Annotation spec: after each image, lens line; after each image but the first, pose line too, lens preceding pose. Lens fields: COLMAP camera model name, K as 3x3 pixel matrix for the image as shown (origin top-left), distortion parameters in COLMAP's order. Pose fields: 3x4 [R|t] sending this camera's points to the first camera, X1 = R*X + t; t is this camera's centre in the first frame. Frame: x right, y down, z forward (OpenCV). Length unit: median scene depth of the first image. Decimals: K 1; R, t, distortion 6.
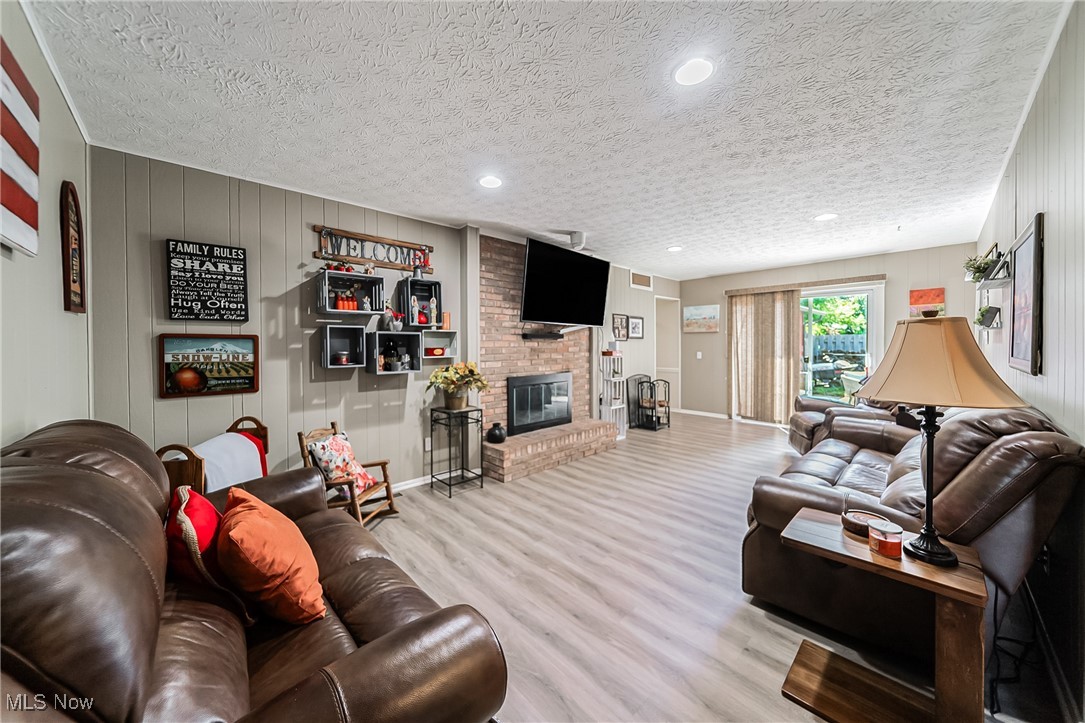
lens RADIAL K [[377.0, 0, 533.4], [0, 377.0, 354.2], [0, 0, 1]] dist [-0.007768, 0.000000]
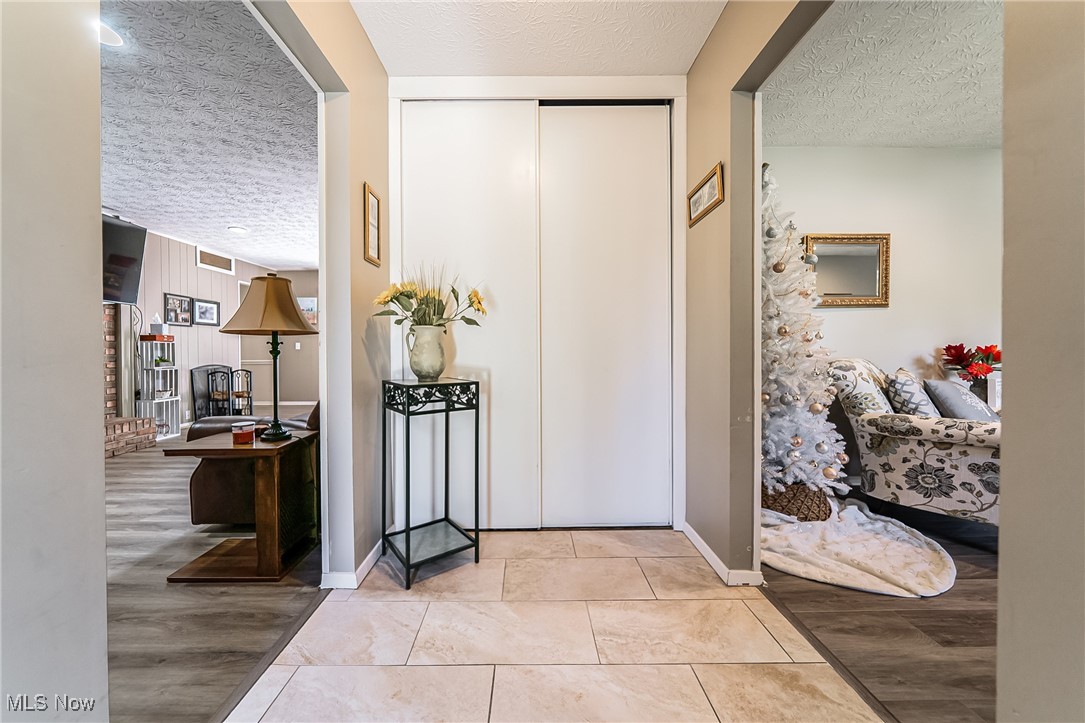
lens RADIAL K [[377.0, 0, 538.6], [0, 377.0, 355.2], [0, 0, 1]] dist [-0.007768, 0.000000]
pose [[0.677972, -0.010001, 0.735020, 0.192222], [0.023453, 0.999693, -0.008030, 0.070476], [-0.734713, 0.022683, 0.677998, -0.224912]]
